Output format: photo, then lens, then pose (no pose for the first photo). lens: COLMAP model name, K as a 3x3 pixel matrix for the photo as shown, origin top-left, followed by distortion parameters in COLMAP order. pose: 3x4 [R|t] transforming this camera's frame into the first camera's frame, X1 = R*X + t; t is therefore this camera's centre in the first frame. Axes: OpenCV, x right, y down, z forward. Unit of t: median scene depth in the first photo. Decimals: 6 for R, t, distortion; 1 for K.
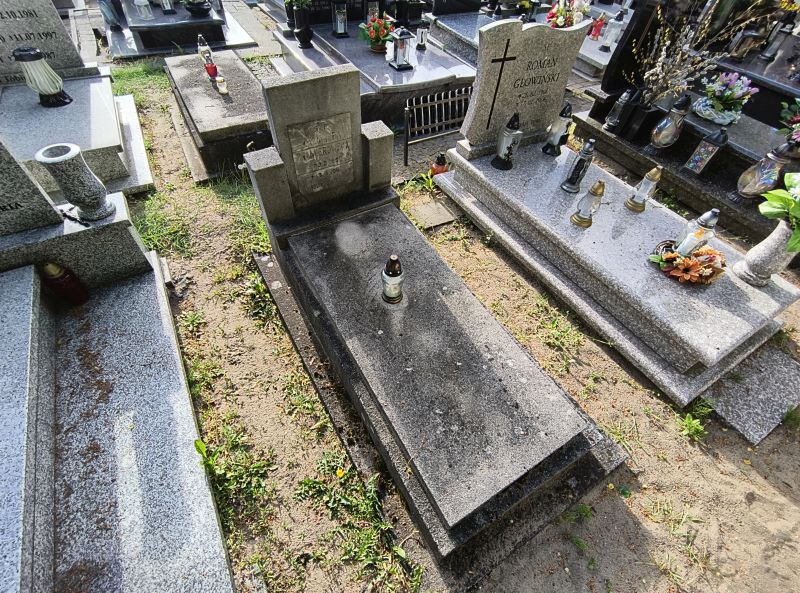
lens RADIAL K [[358.6, 0, 399.5], [0, 358.6, 290.3], [0, 0, 1]] dist [-0.012934, 0.000571]
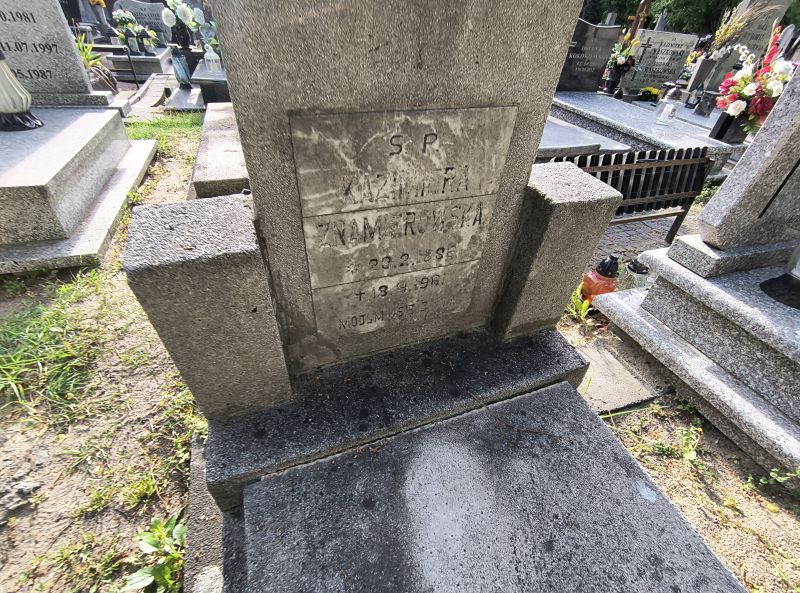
lens RADIAL K [[358.6, 0, 400.0], [0, 358.6, 298.1], [0, 0, 1]] dist [-0.012934, 0.000571]
pose [[0.984479, 0.115686, -0.131979, -0.143368], [-0.140378, 0.970396, -0.196533, -0.223806], [0.105335, 0.212010, 0.971574, 0.601136]]
